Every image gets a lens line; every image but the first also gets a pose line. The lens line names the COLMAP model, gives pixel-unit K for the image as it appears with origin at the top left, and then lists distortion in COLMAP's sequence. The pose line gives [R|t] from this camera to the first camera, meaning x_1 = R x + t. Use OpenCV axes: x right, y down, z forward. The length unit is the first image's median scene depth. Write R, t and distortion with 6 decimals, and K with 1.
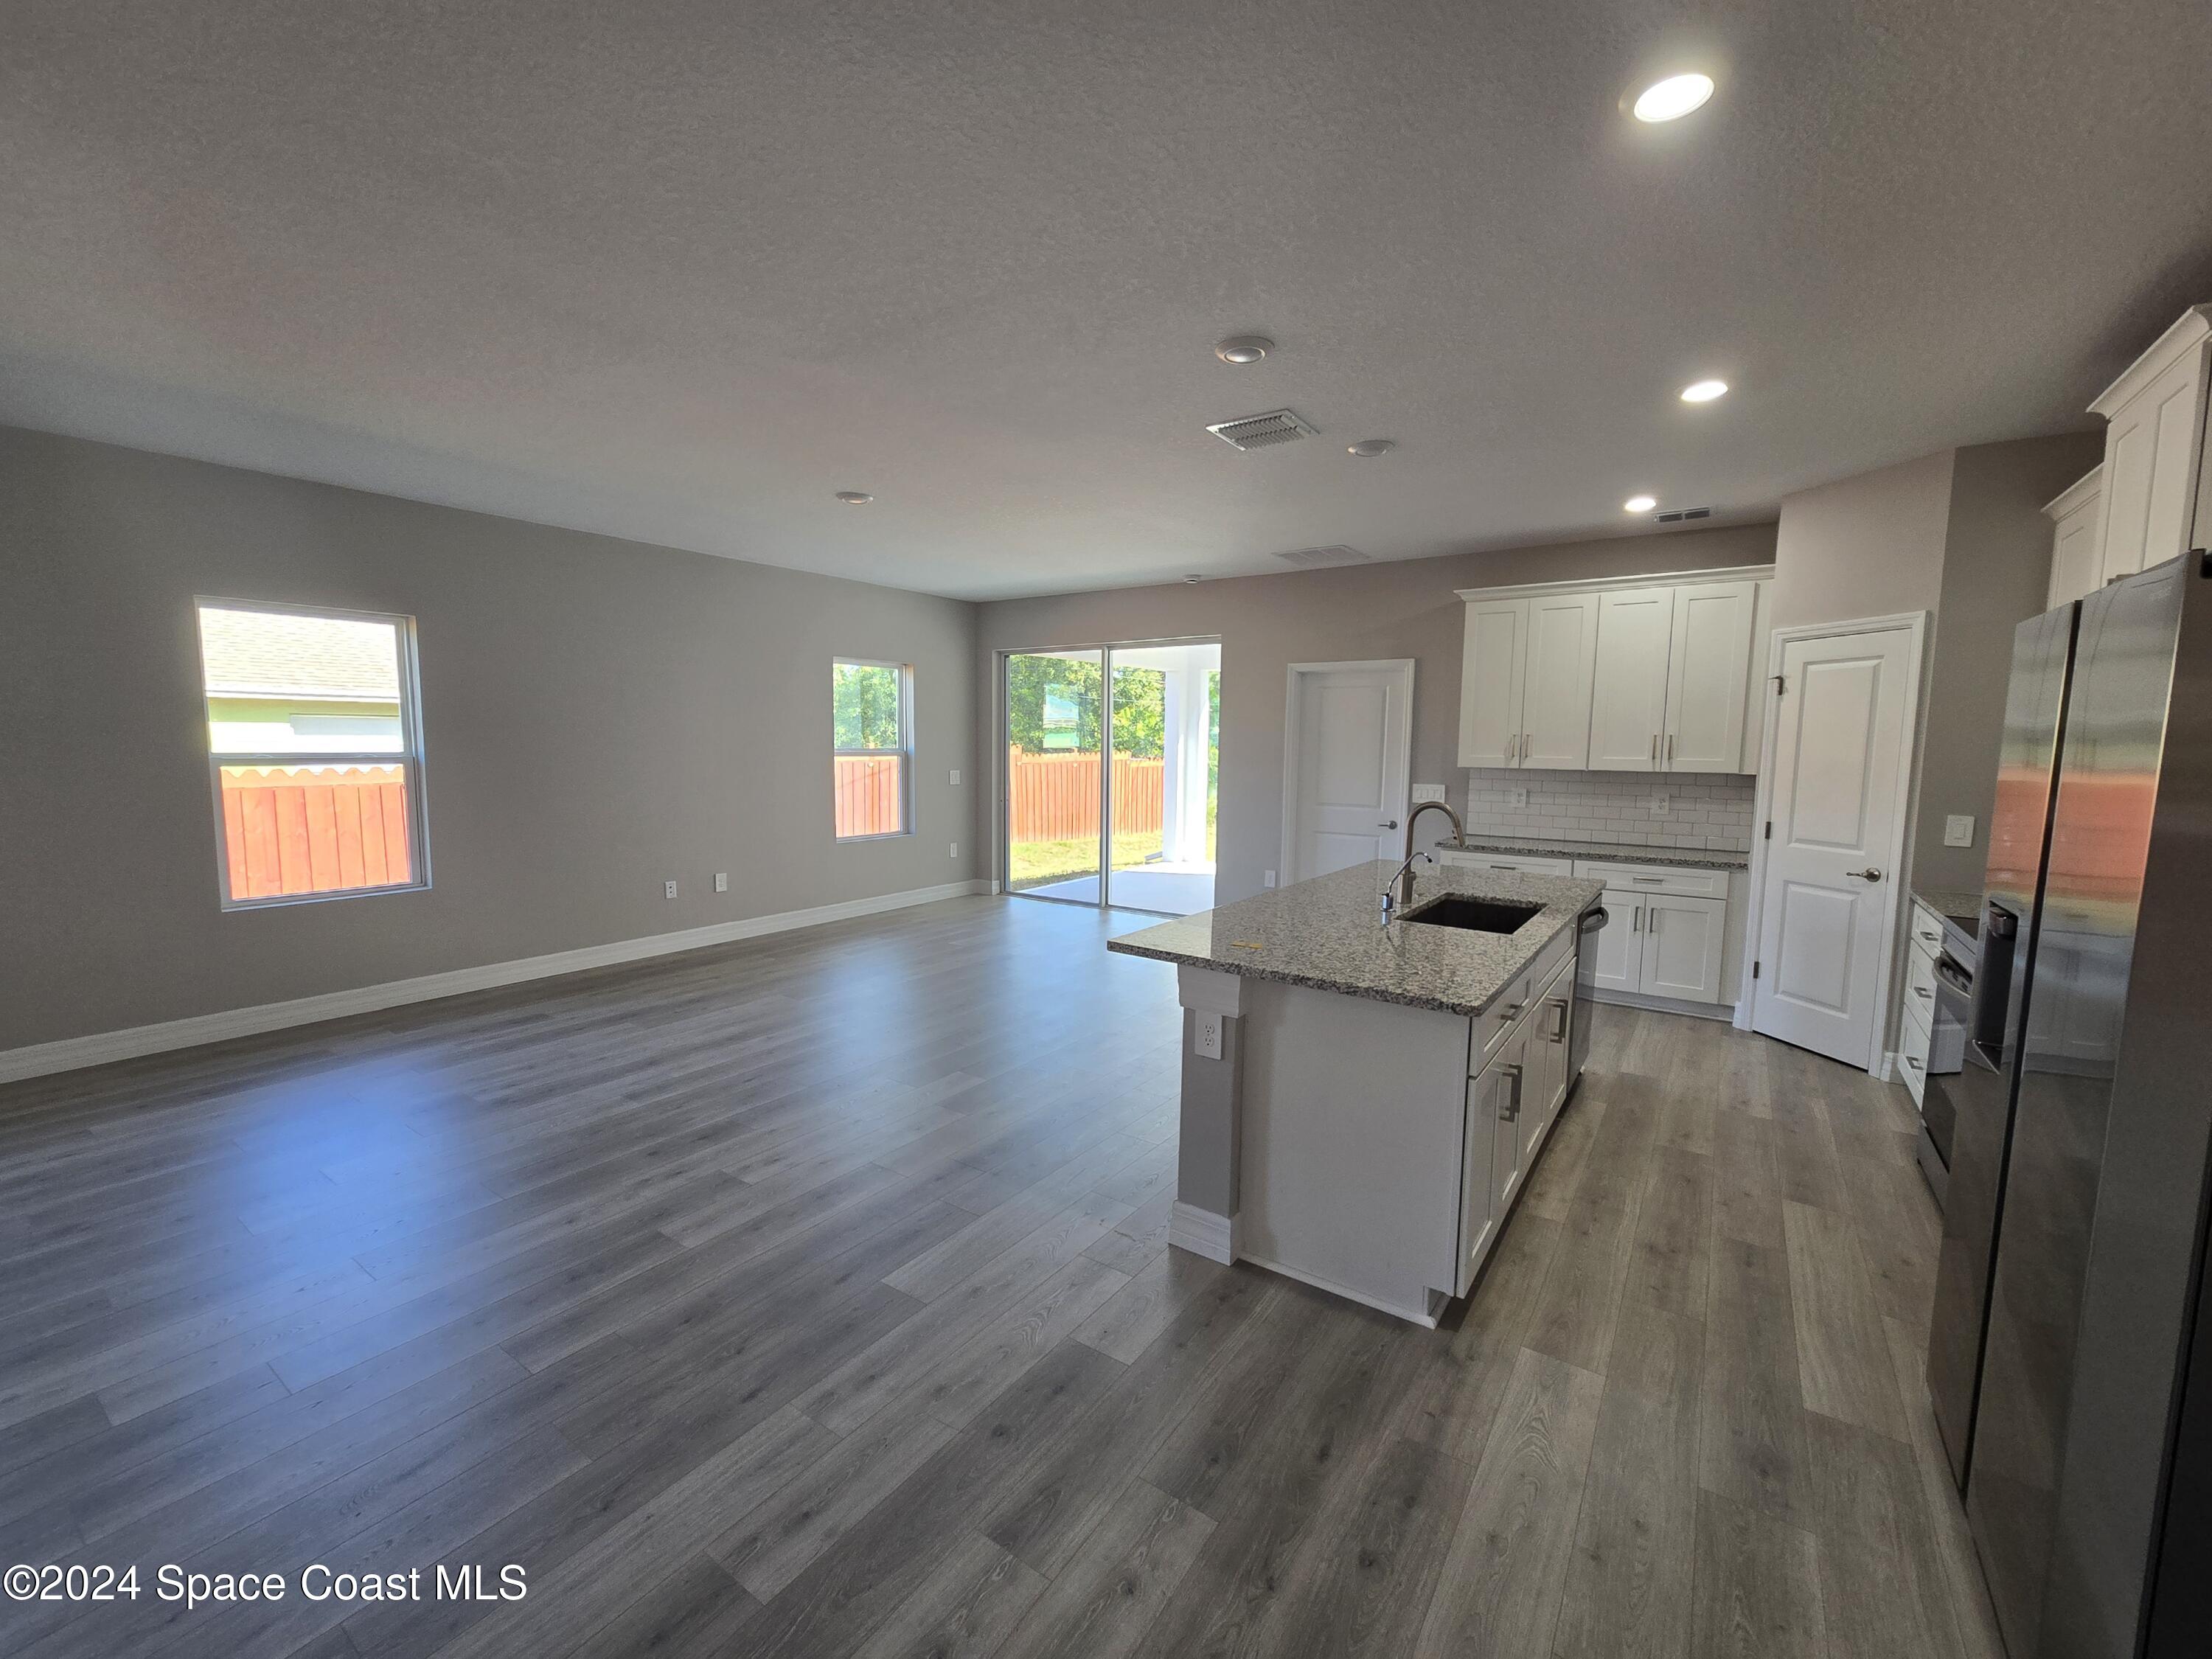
lens RADIAL K [[910.4, 0, 1107.8], [0, 910.4, 837.8], [0, 0, 1]] dist [0.002300, 0.000110]
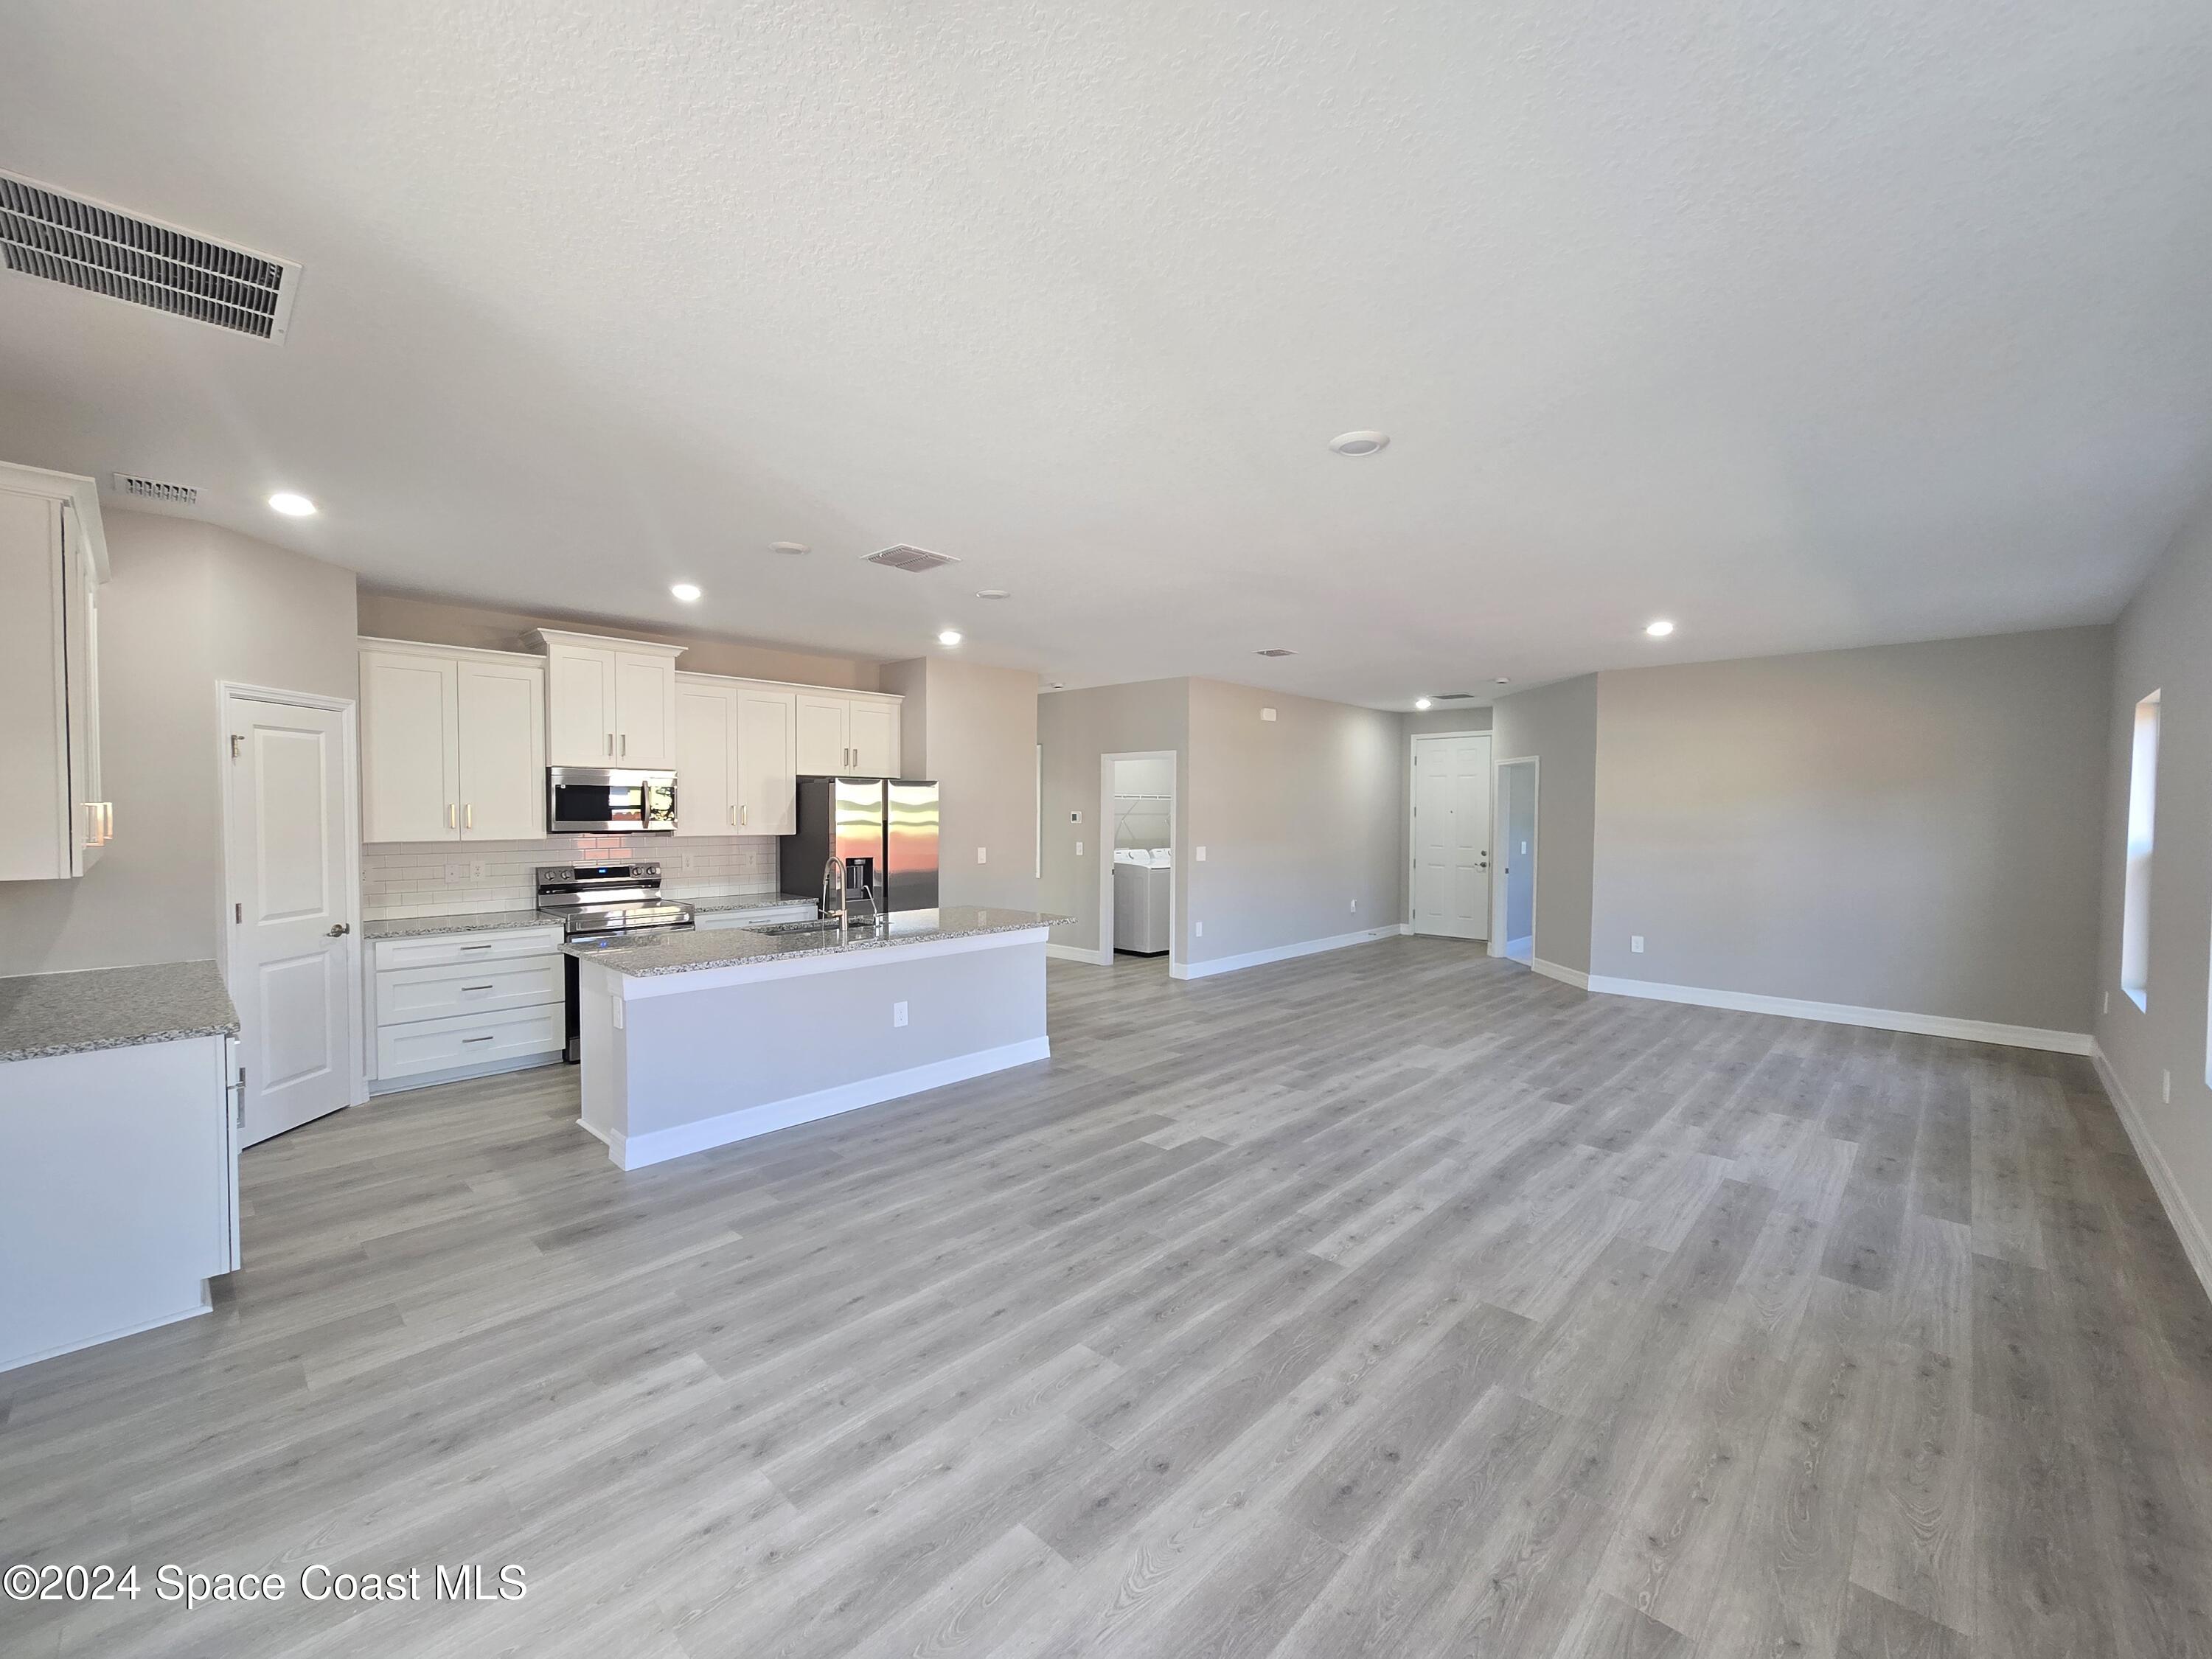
lens RADIAL K [[910.4, 0, 1107.8], [0, 910.4, 837.8], [0, 0, 1]] dist [0.002300, 0.000110]
pose [[-0.987048, -0.018457, 0.159361, -0.215517], [0.002708, 0.991301, 0.131584, -0.186423], [-0.160403, 0.130311, -0.978412, 1.664875]]
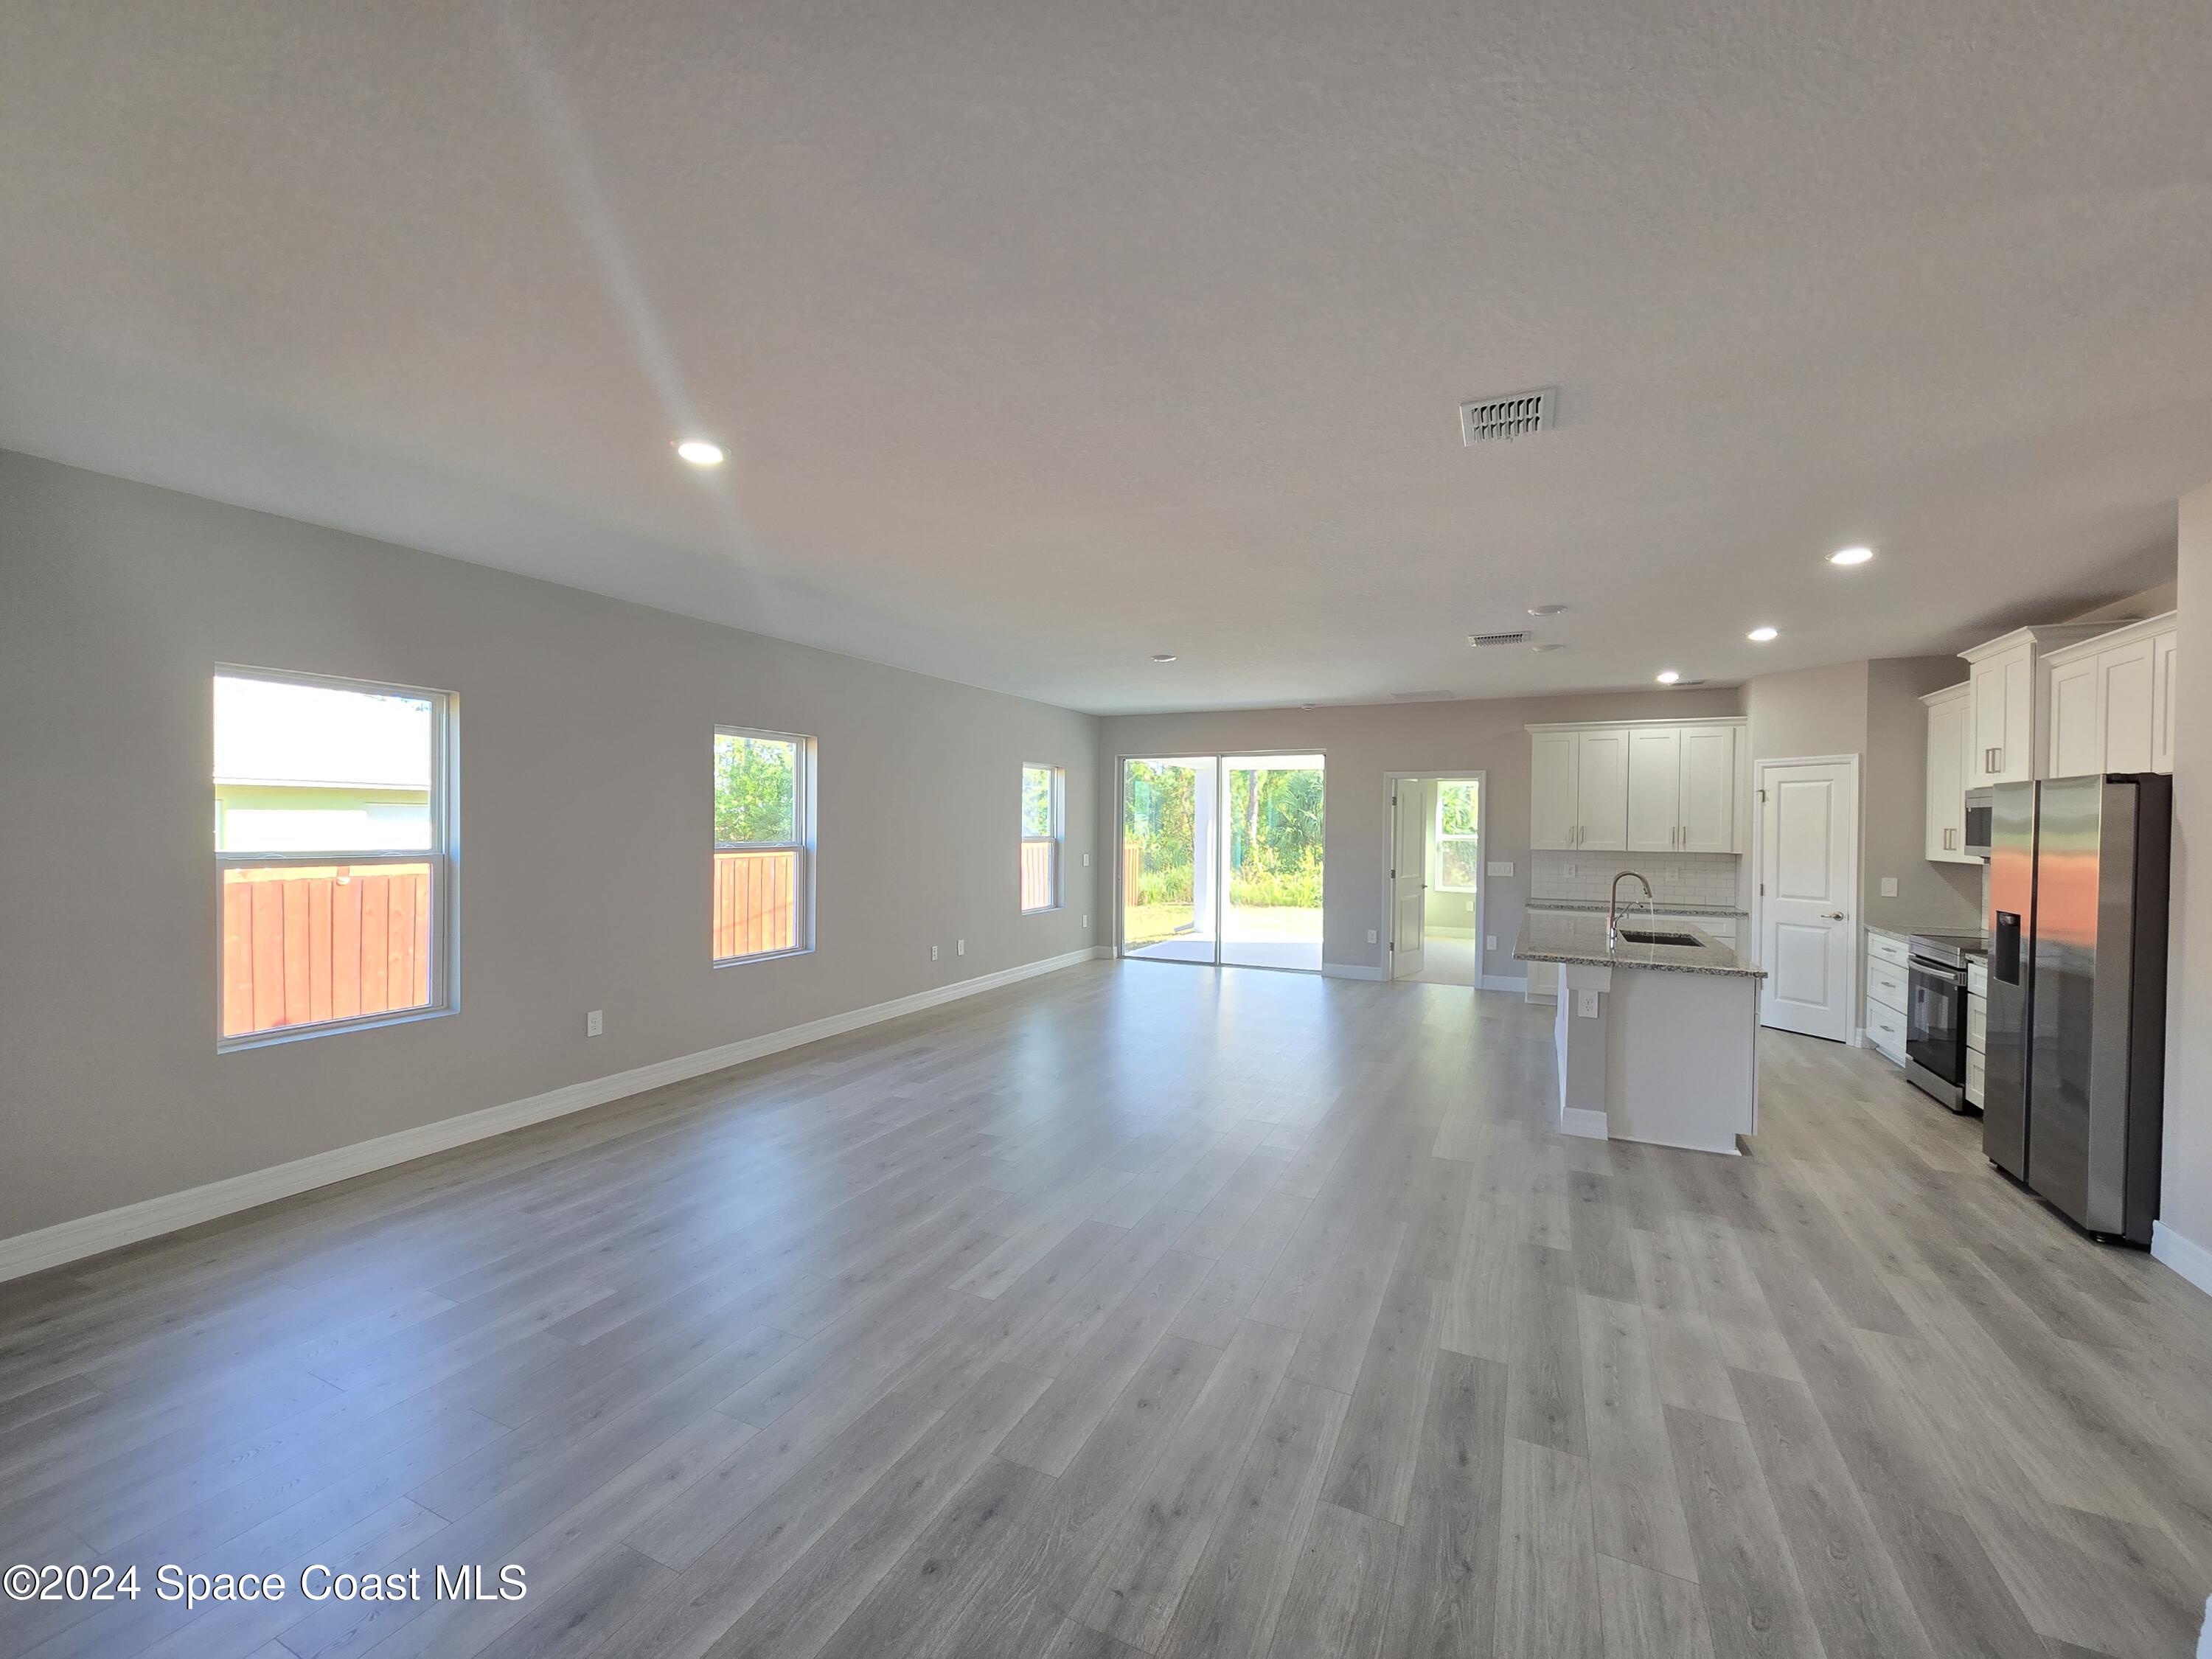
lens RADIAL K [[910.4, 0, 1107.8], [0, 910.4, 837.8], [0, 0, 1]] dist [0.002300, 0.000110]
pose [[0.987145, -0.002975, 0.159802, -0.579600], [0.017437, 0.995864, -0.089173, 0.021065], [-0.158876, 0.090813, 0.983113, -0.320356]]
